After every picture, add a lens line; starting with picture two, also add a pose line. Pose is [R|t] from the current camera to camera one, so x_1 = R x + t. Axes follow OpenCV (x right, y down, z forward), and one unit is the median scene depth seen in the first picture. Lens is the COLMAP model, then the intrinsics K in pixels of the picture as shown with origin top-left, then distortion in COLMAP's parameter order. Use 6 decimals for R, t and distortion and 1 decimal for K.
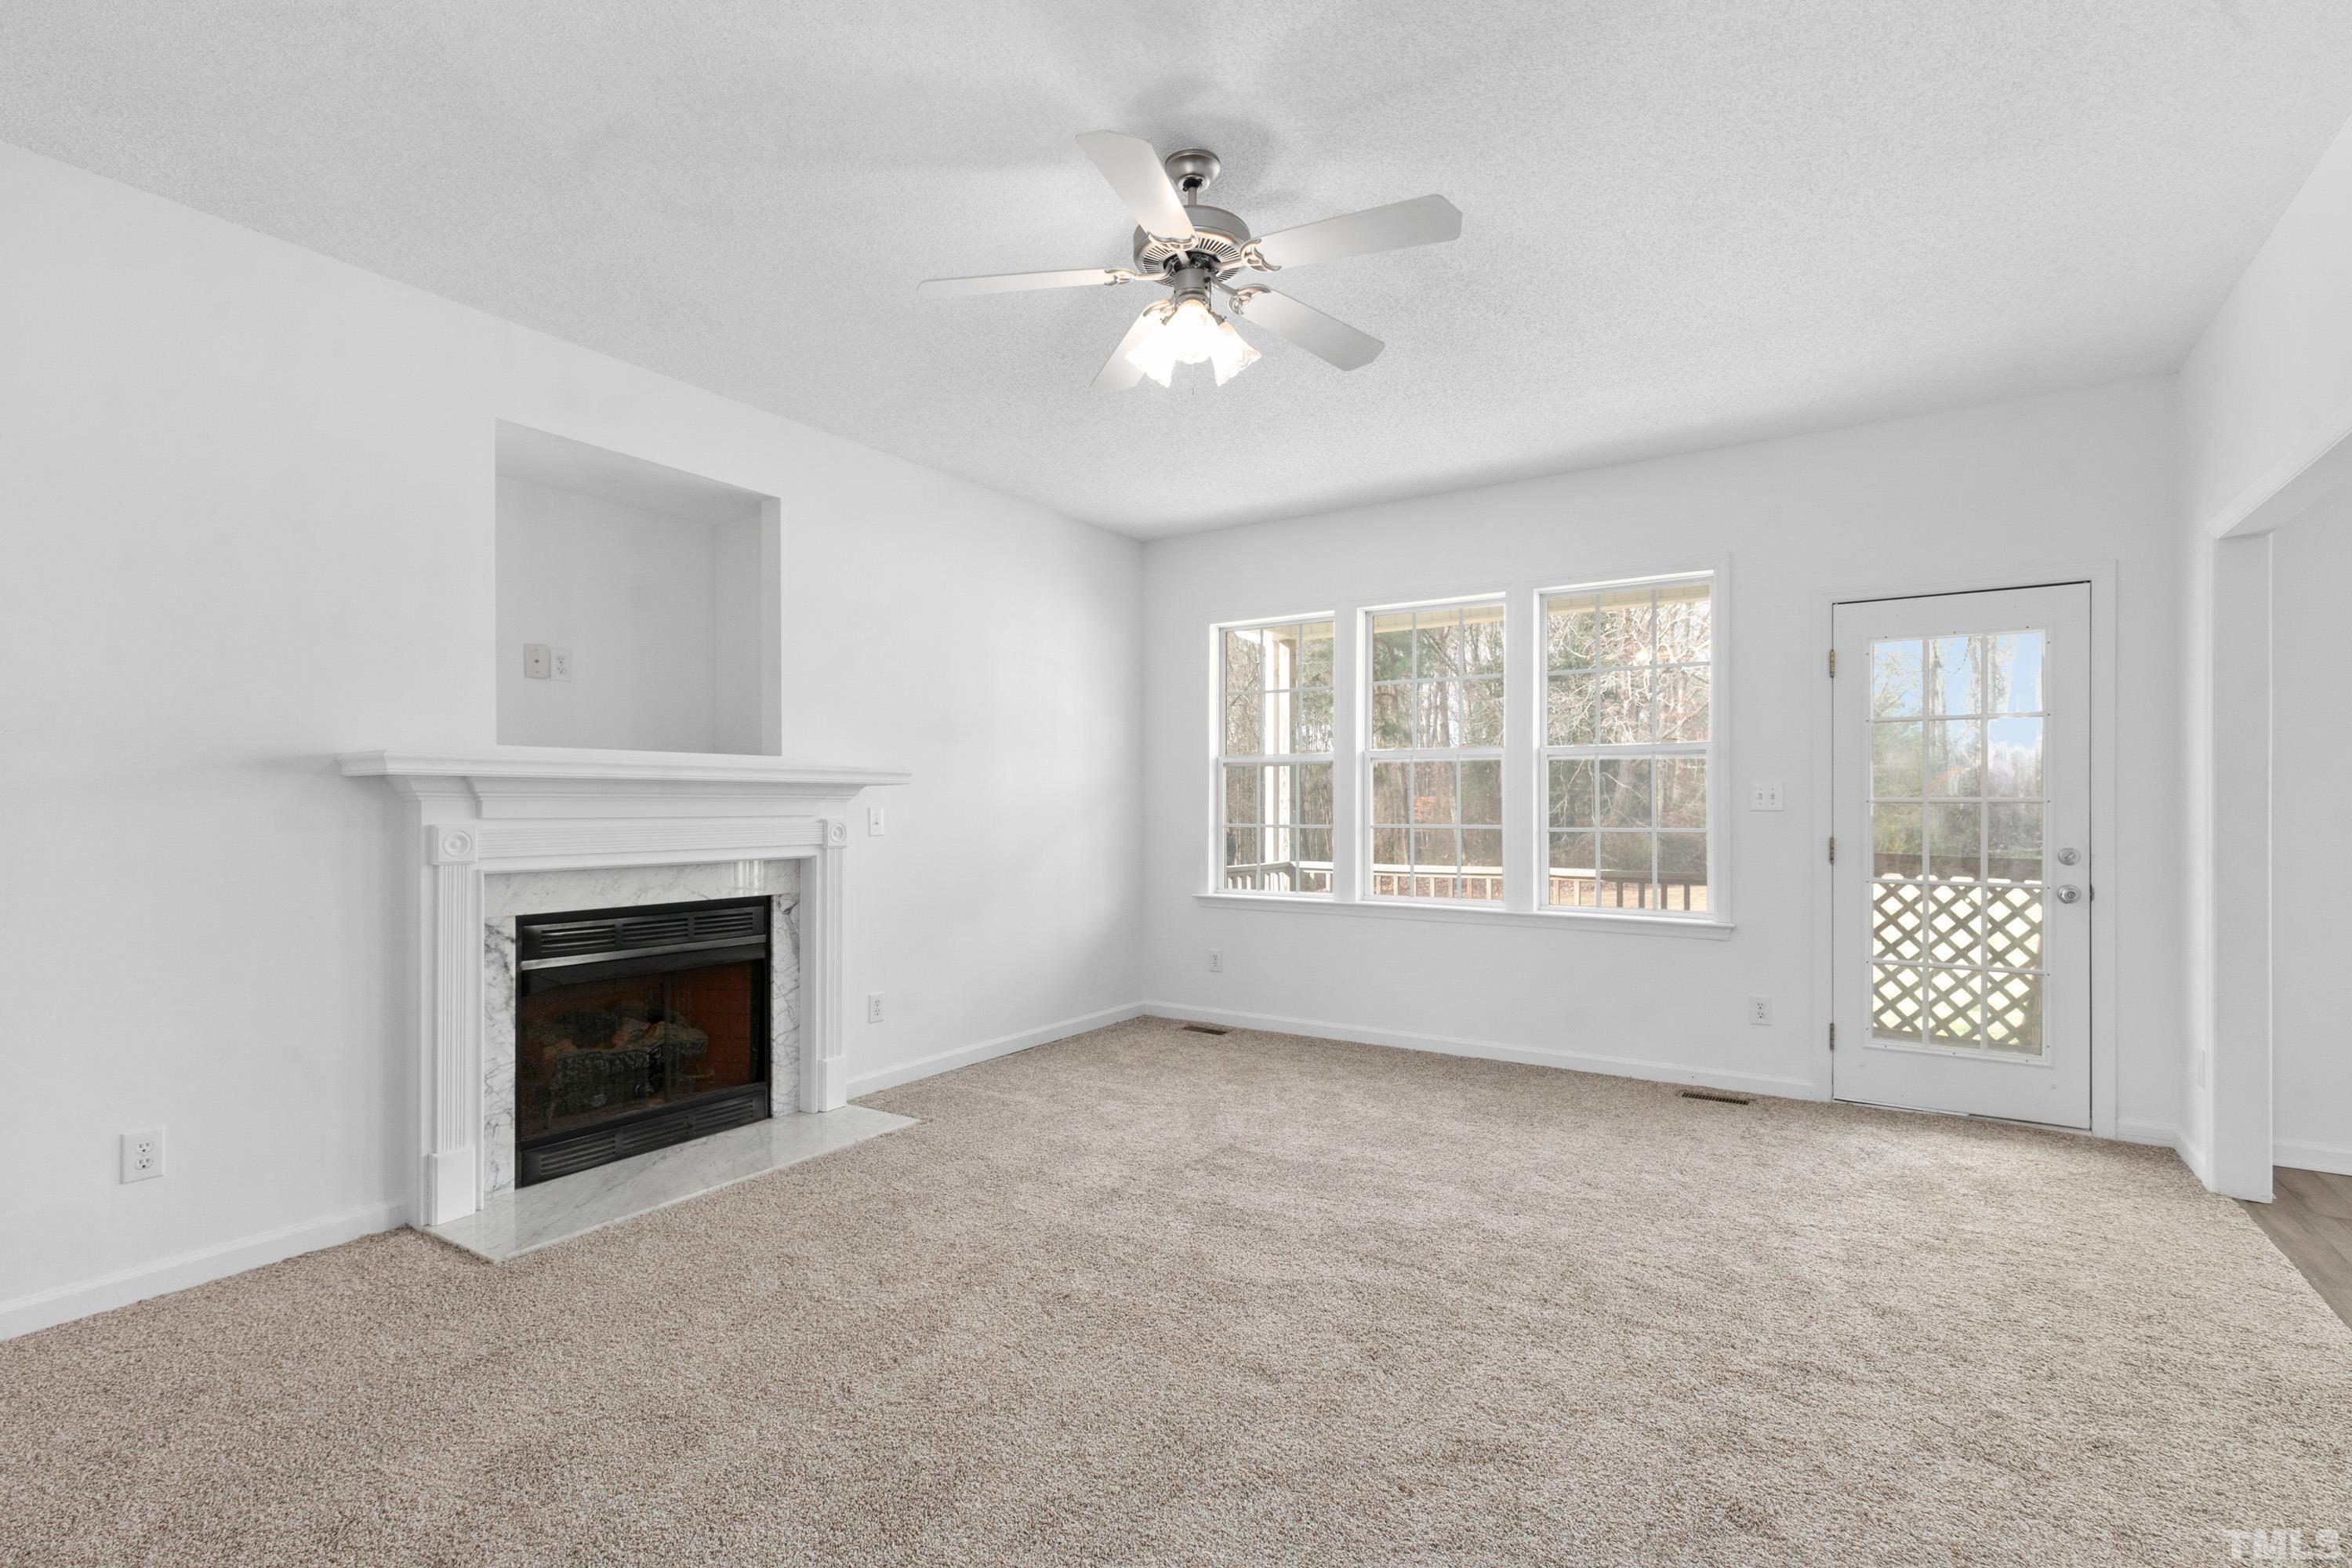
lens RADIAL K [[1079.0, 0, 1170.7], [0, 1079.0, 804.2], [0, 0, 1]] dist [0.001254, 0.000010]
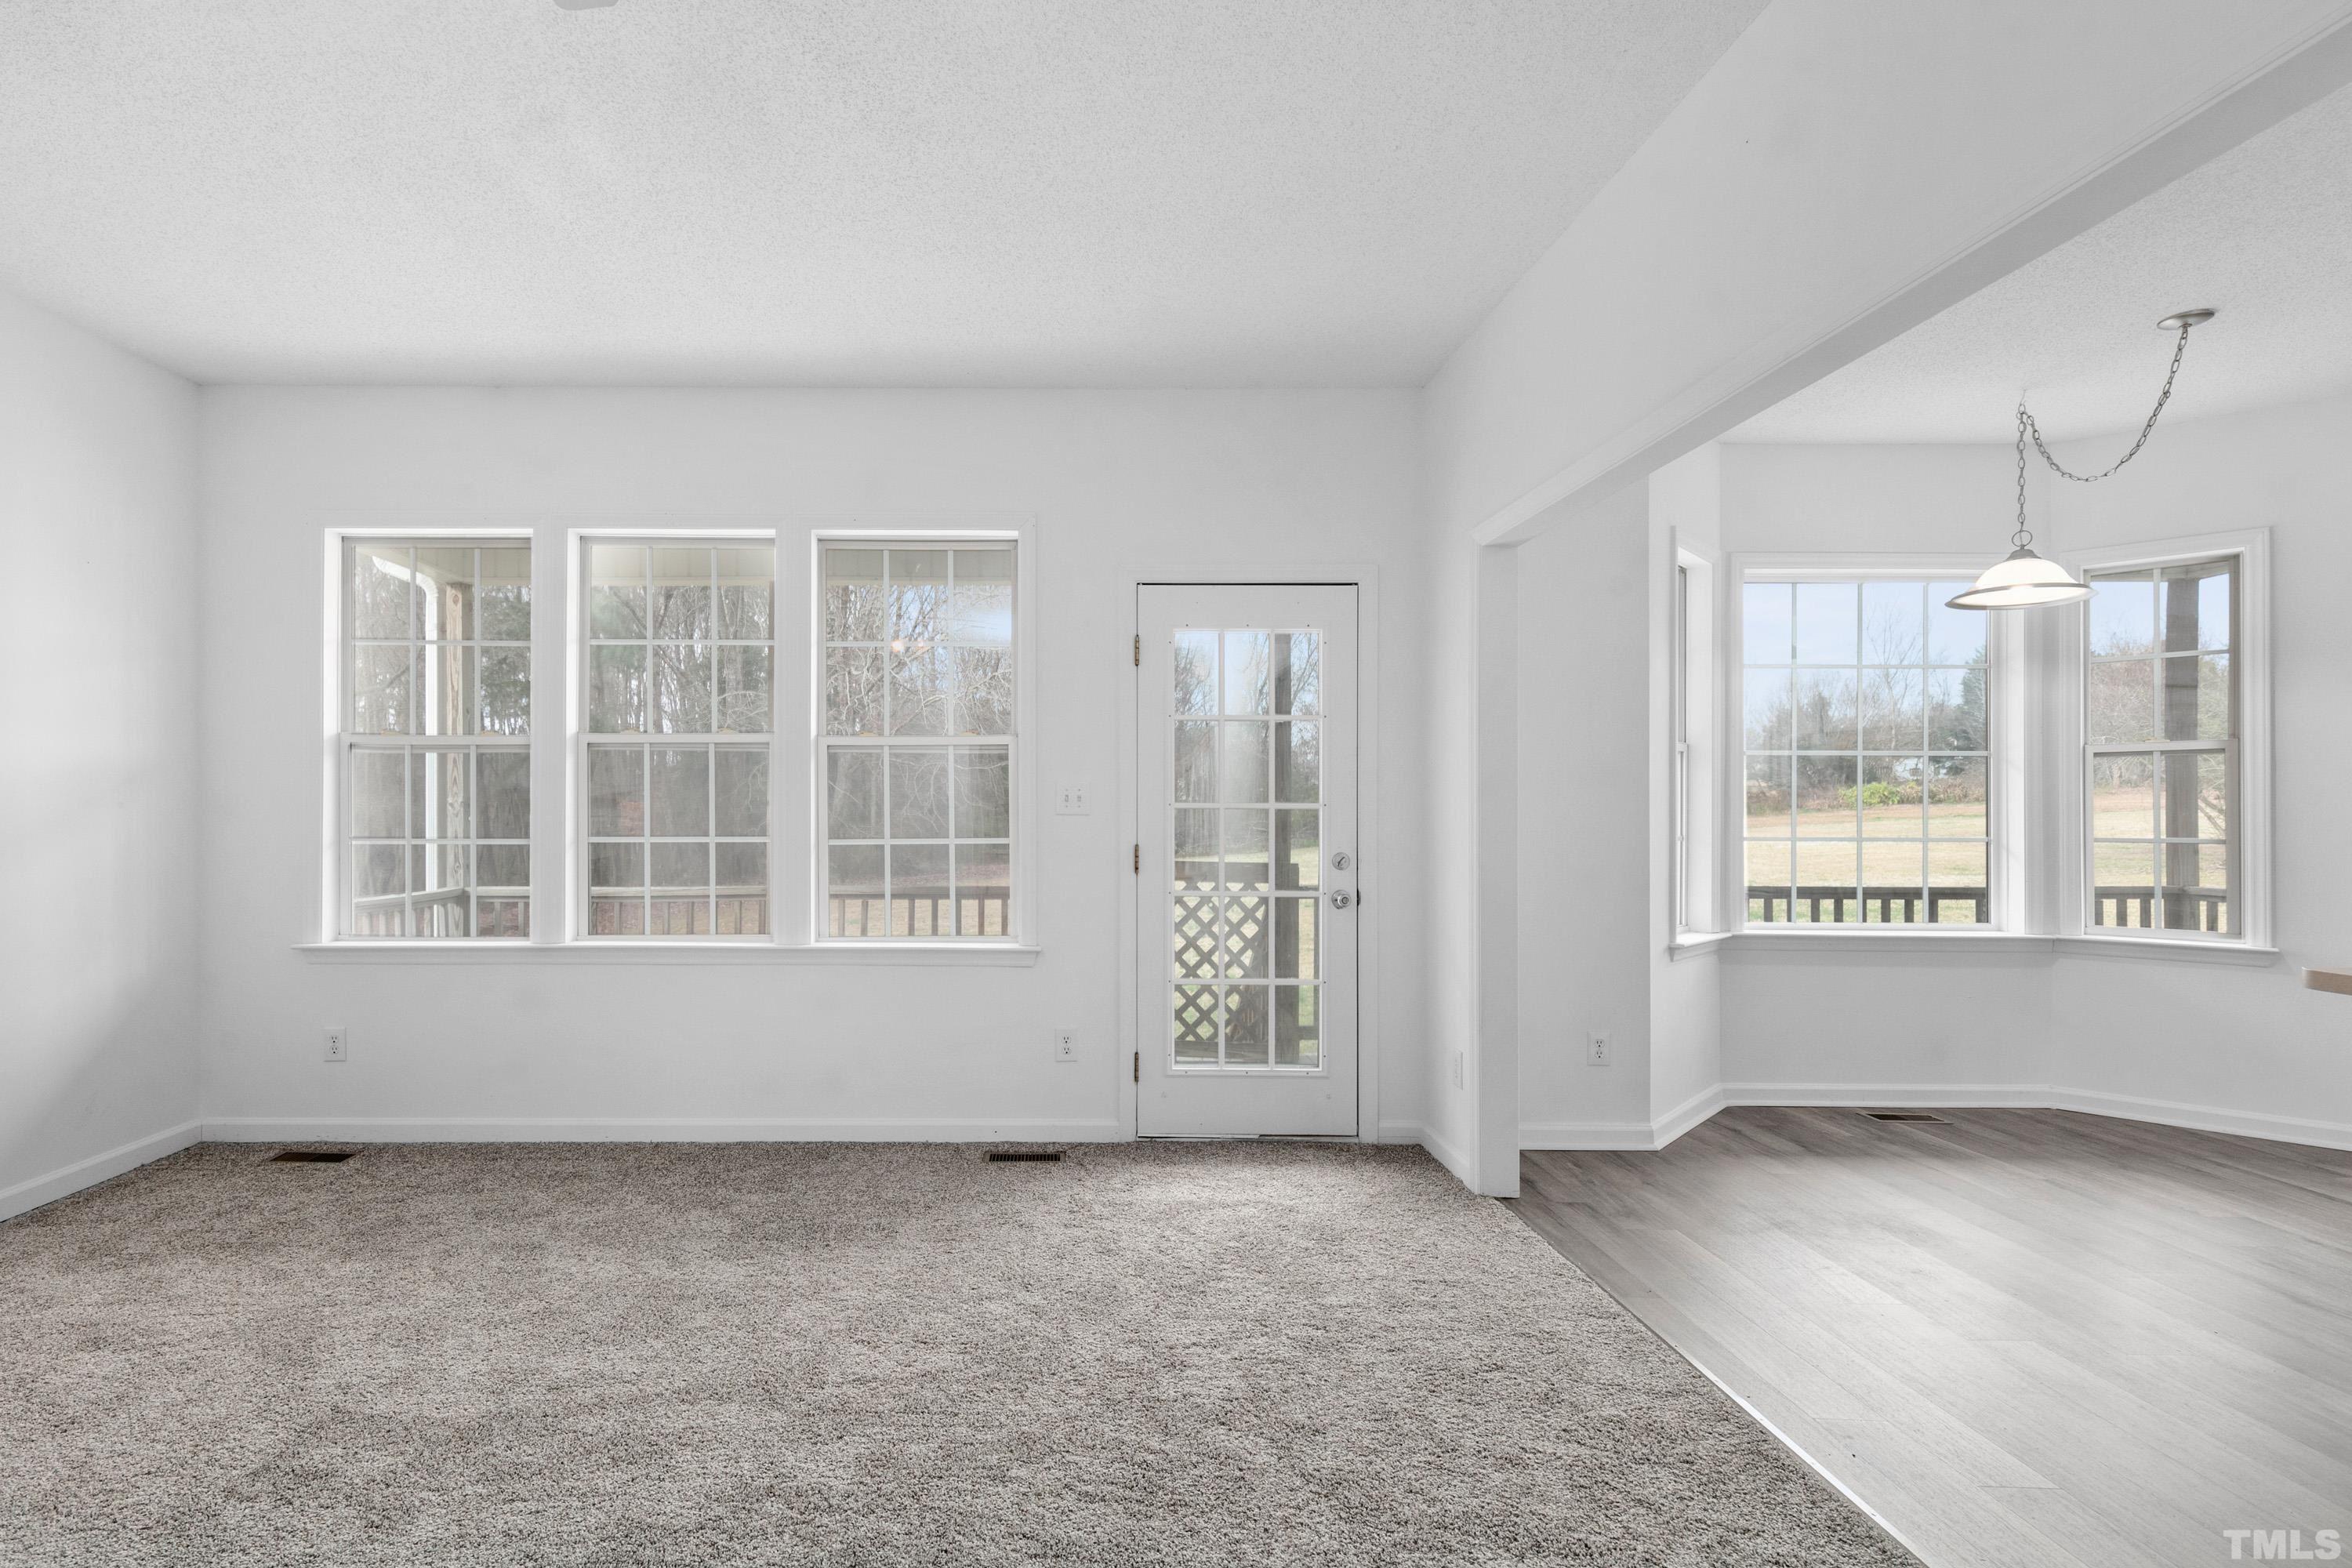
lens RADIAL K [[1120.5, 0, 1033.1], [0, 1120.5, 808.7], [0, 0, 1]] dist [0.015106, -0.000777]
pose [[0.839857, 0.001639, 0.542806, 0.038576], [-0.002495, 0.999997, 0.000841, 0.000037], [-0.542803, -0.002061, 0.839858, 0.289975]]
